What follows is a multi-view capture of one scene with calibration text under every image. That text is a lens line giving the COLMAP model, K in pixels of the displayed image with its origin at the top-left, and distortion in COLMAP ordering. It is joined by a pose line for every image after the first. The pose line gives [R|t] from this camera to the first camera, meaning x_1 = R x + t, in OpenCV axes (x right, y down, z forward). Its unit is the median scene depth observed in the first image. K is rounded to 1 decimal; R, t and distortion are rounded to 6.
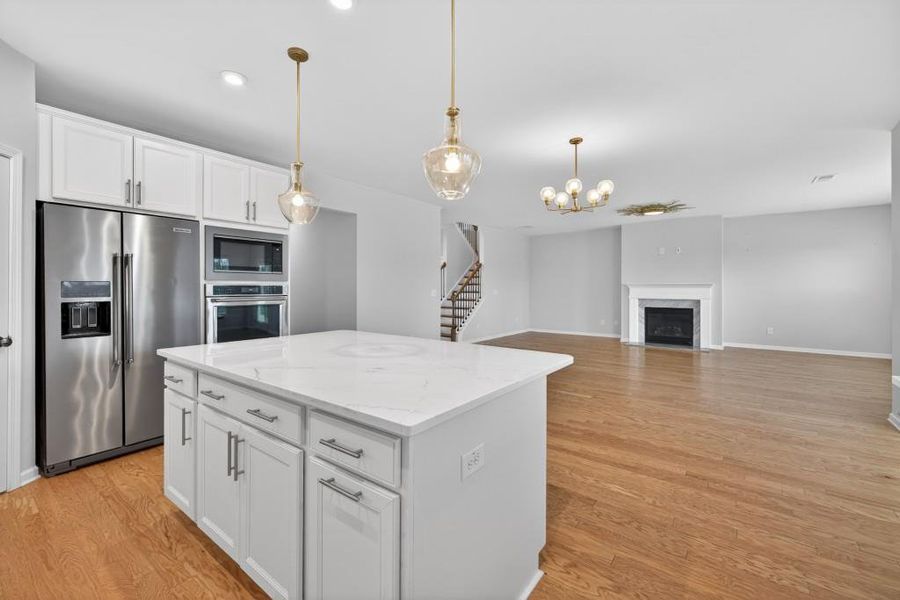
lens RADIAL K [[377.2, 0, 447.8], [0, 377.2, 292.4], [0, 0, 1]] dist [0.006966, -0.001505]
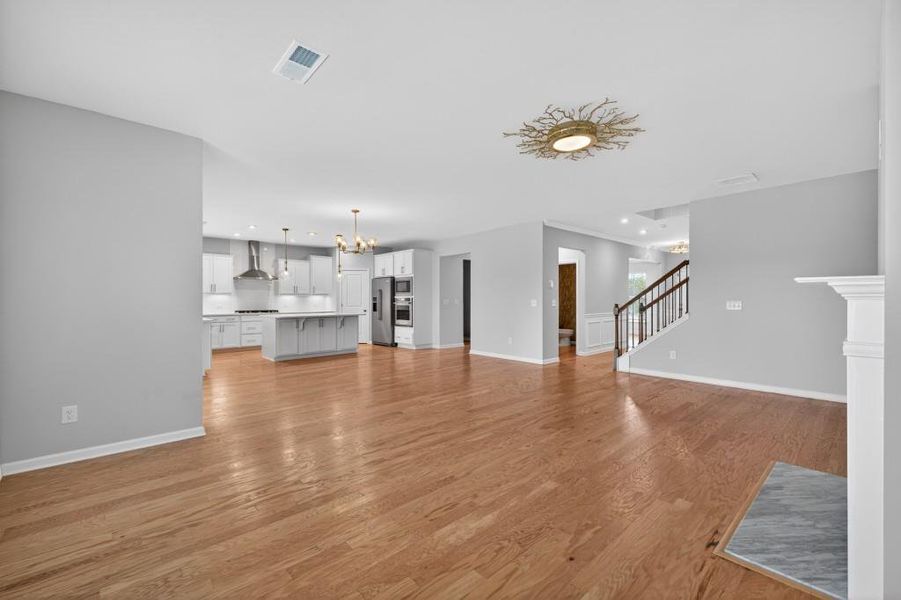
lens RADIAL K [[377.6, 0, 451.6], [0, 377.6, 298.6], [0, 0, 1]] dist [0.006966, -0.001505]
pose [[-0.172863, 0.000296, -0.984946, 1.112152], [-0.009507, 0.999953, 0.001969, -0.012350], [0.984900, 0.009704, -0.172852, 0.989153]]
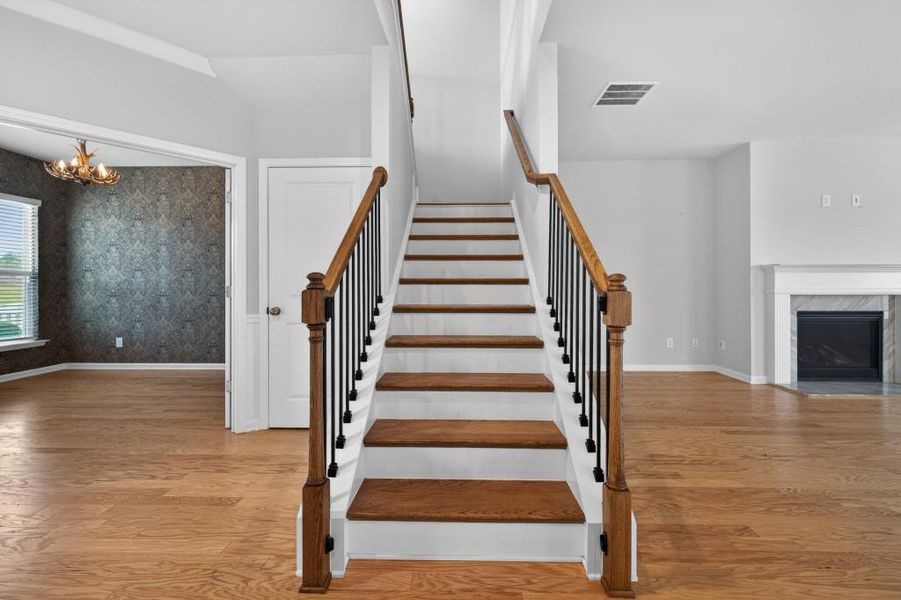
lens RADIAL K [[377.6, 0, 454.1], [0, 377.6, 289.6], [0, 0, 1]] dist [0.006966, -0.001505]
pose [[0.803031, -0.007535, 0.595890, -0.185132], [0.013353, 0.999897, -0.005352, 0.009327], [-0.595788, 0.012255, 0.803049, 1.143075]]
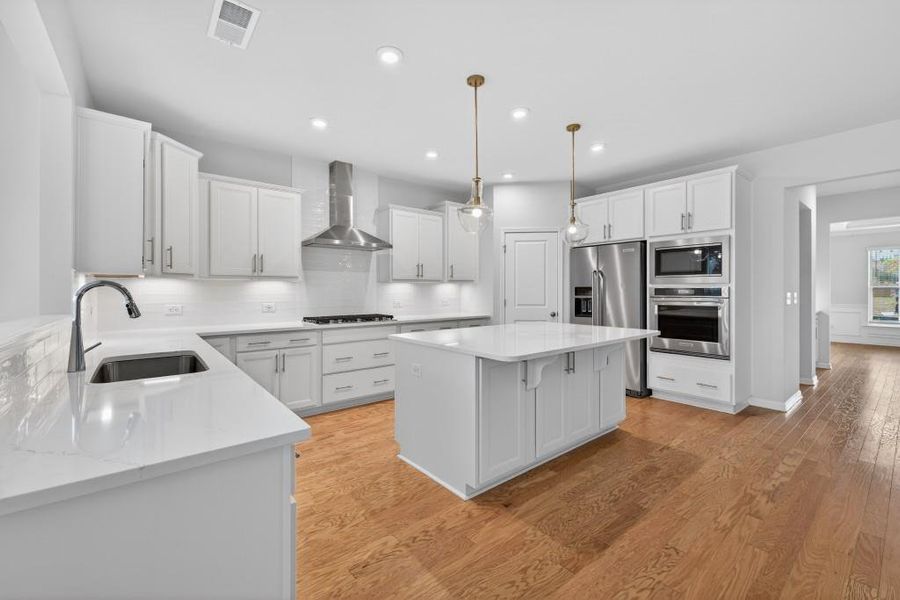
lens RADIAL K [[377.2, 0, 451.6], [0, 377.2, 290.2], [0, 0, 1]] dist [0.006966, -0.001505]
pose [[-0.223327, -0.002280, -0.974741, 0.402173], [-0.009122, 0.999958, -0.000249, -0.002740], [0.974701, 0.008836, -0.223338, 0.315797]]
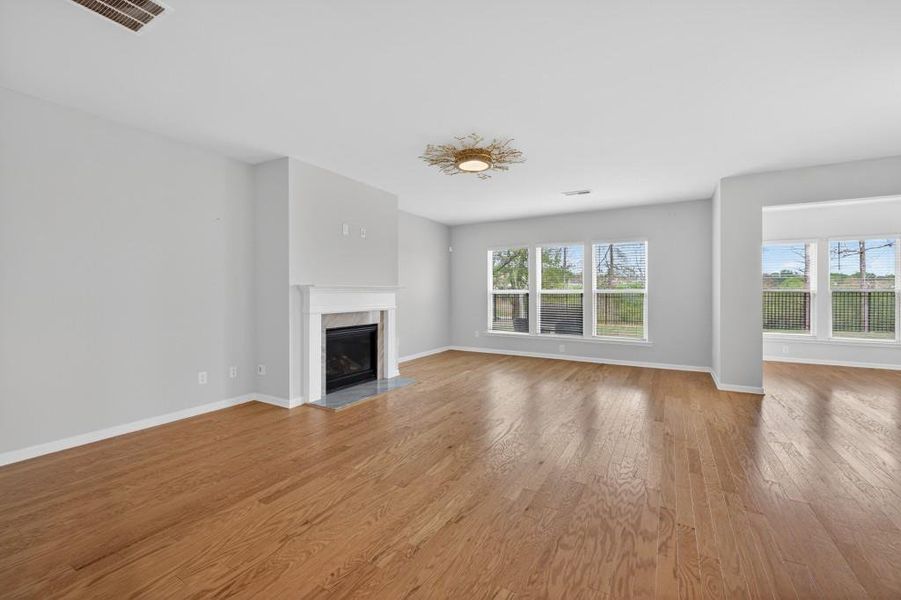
lens RADIAL K [[377.6, 0, 447.1], [0, 377.6, 293.0], [0, 0, 1]] dist [0.006966, -0.001505]
pose [[-0.134651, -0.001664, 0.990892, -0.037772], [0.011237, 0.999932, 0.003206, -0.014988], [-0.990829, 0.011566, -0.134623, 1.188735]]
